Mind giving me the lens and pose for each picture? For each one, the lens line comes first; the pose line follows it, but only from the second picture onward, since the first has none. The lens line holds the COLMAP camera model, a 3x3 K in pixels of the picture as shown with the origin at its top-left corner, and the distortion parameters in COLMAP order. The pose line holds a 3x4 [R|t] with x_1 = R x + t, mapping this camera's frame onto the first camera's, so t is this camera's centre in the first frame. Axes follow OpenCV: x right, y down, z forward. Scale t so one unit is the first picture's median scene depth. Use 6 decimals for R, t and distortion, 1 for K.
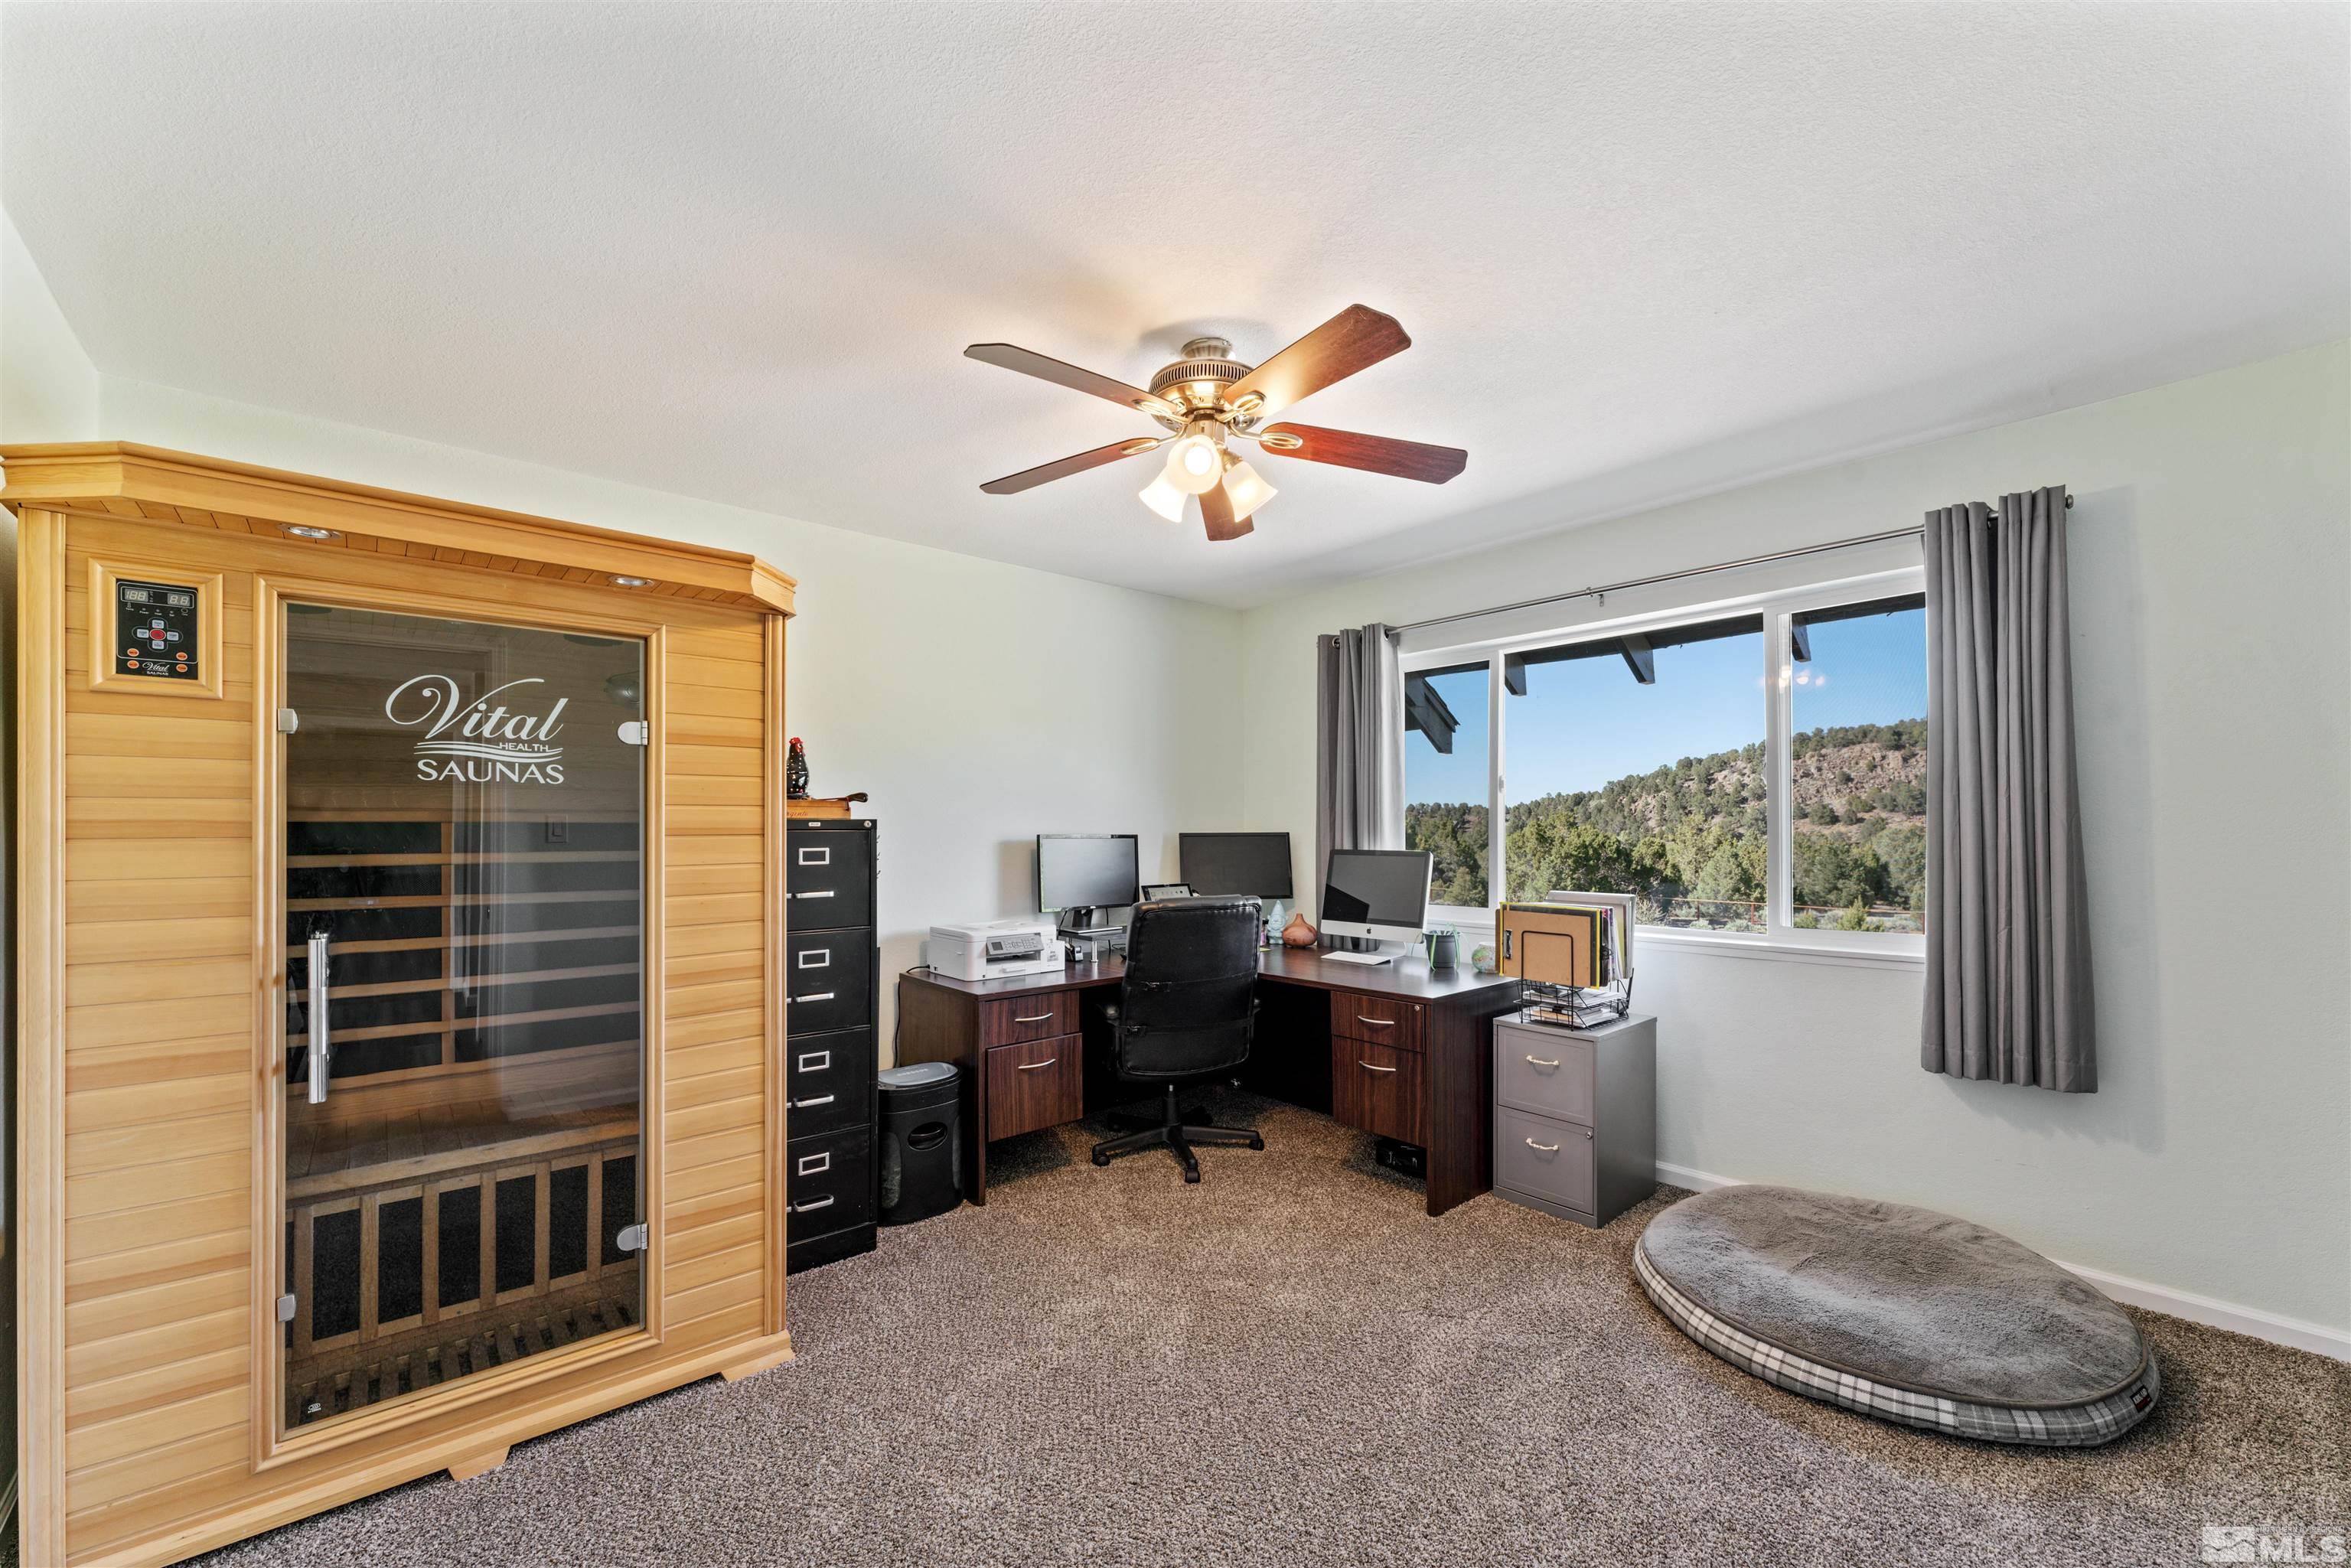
lens RADIAL K [[941.4, 0, 1148.5], [0, 941.4, 827.1], [0, 0, 1]] dist [0.002044, -0.000188]
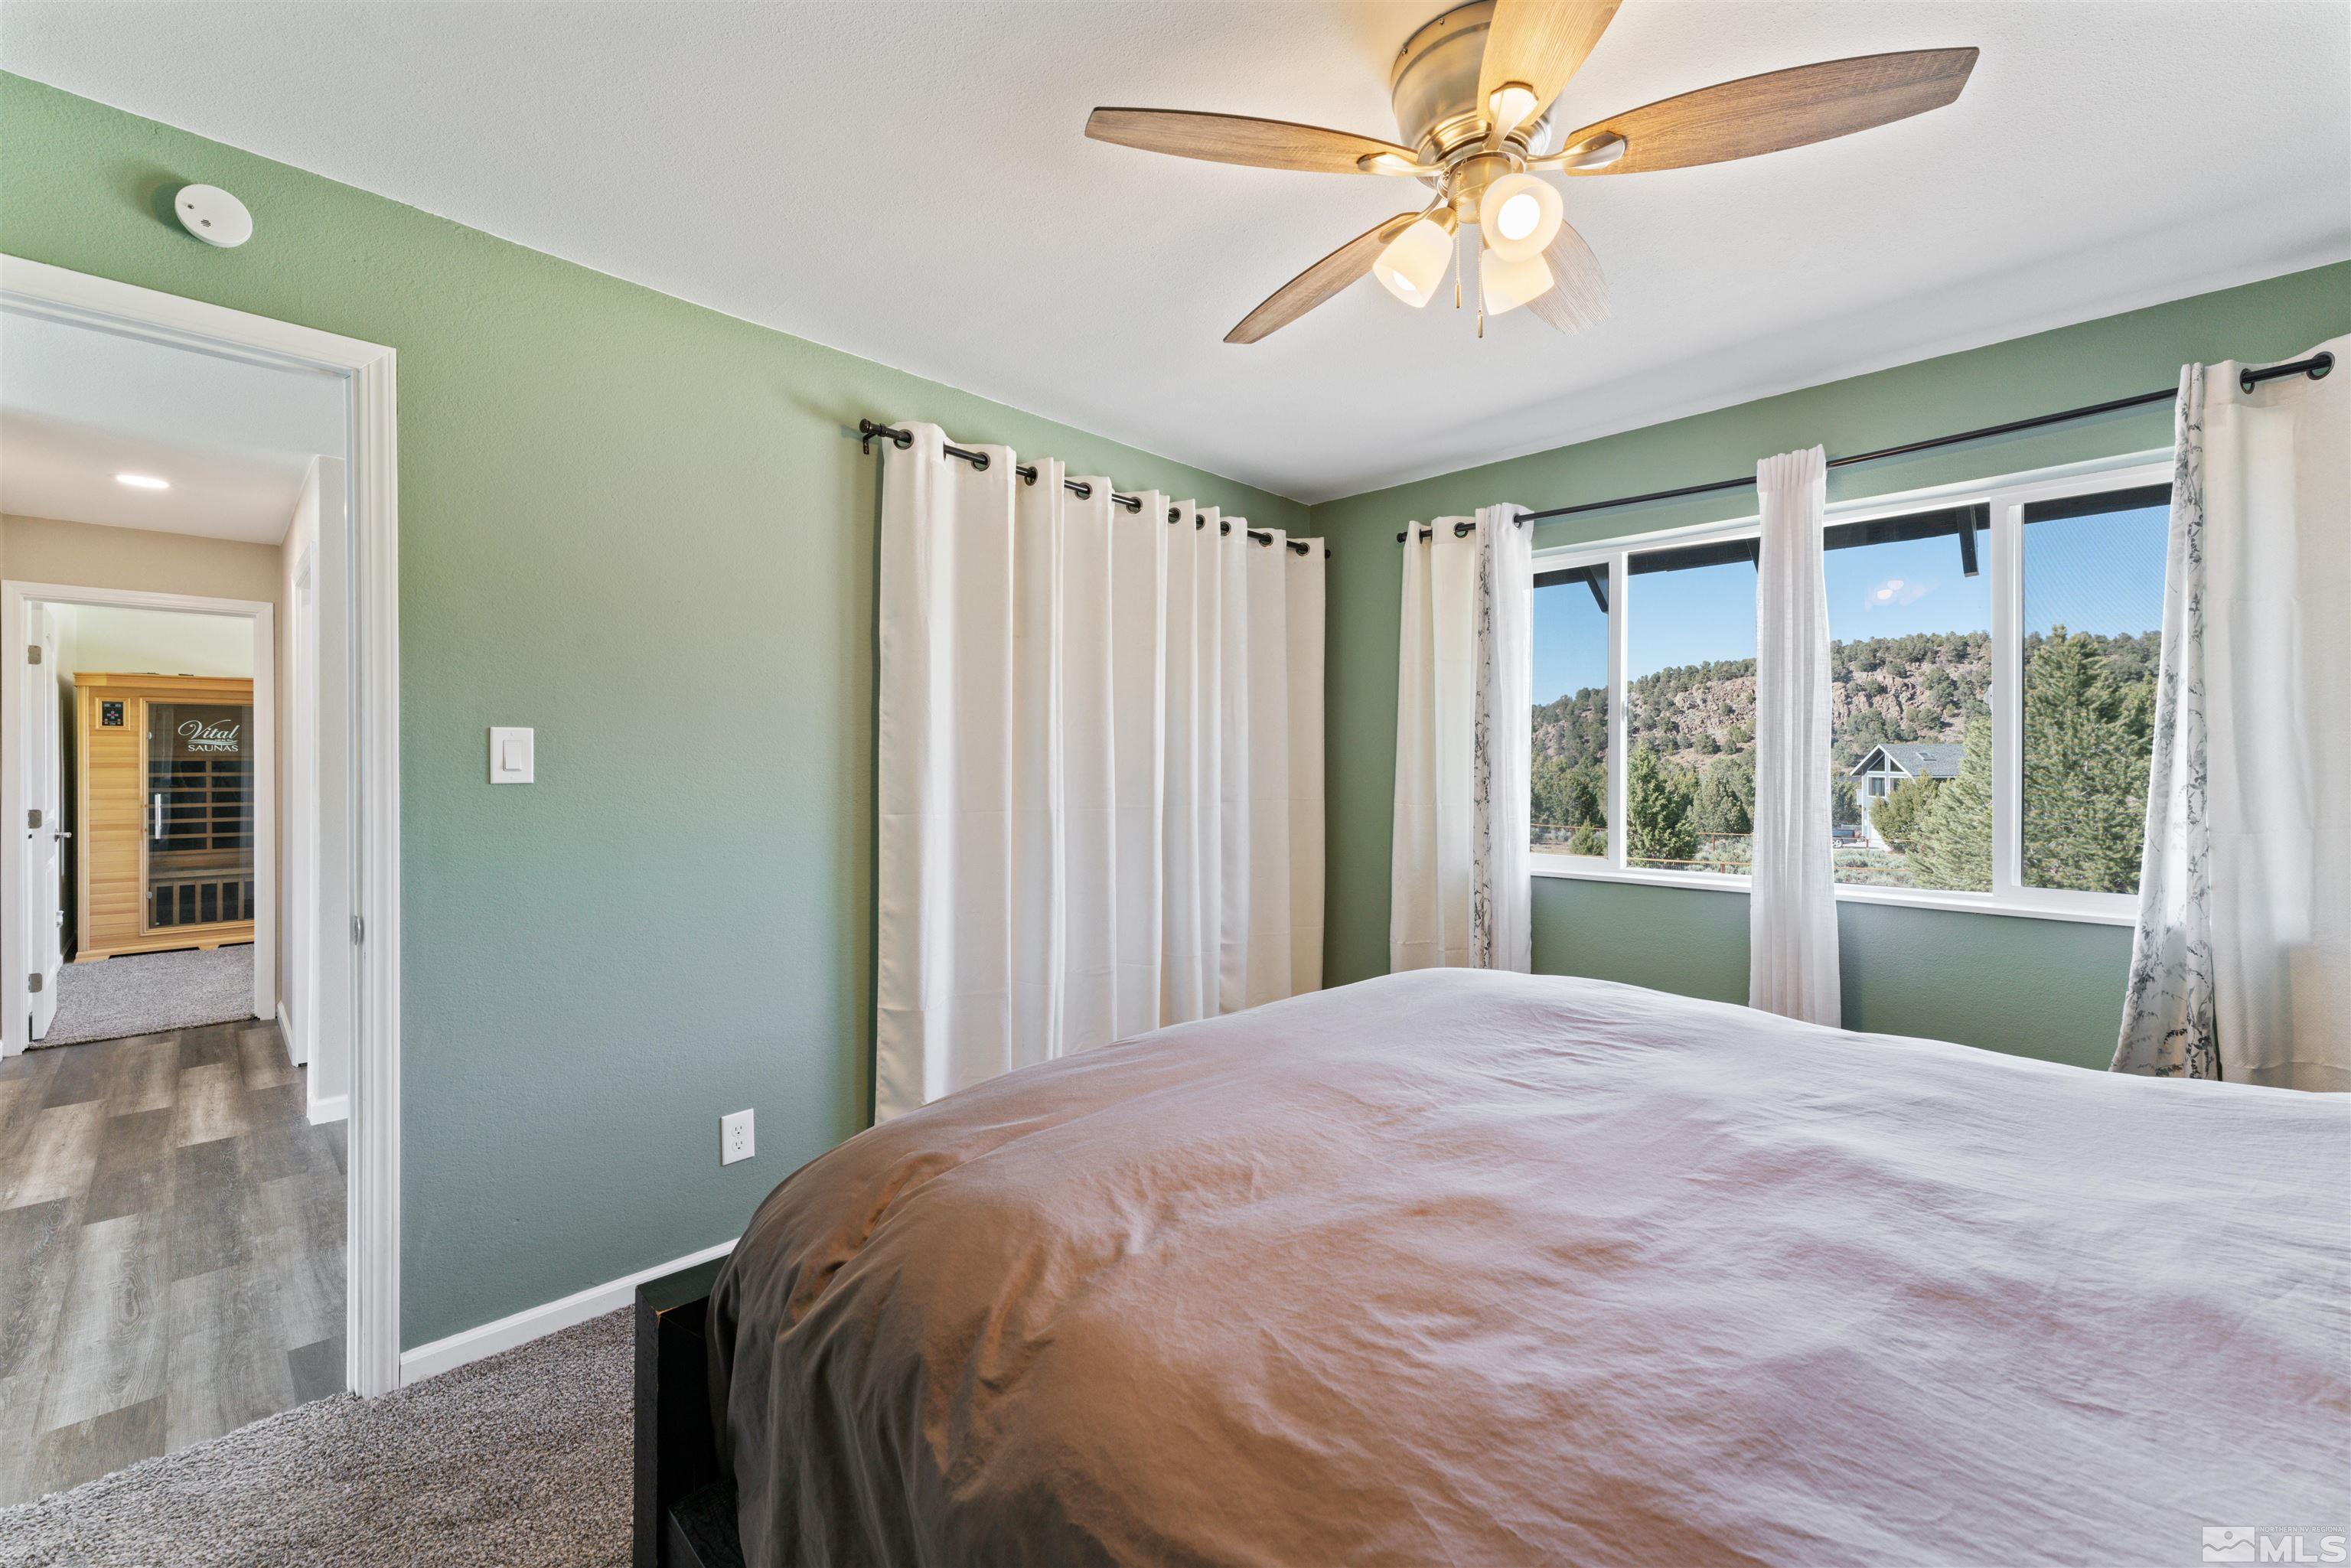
lens RADIAL K [[941.4, 0, 1170.3], [0, 941.4, 755.9], [0, 0, 1]] dist [0.002044, -0.000188]
pose [[0.993899, -0.000281, 0.110294, 2.709017], [0.000229, 1.000000, 0.000482, -0.034997], [-0.110294, -0.000454, 0.993899, -3.176958]]
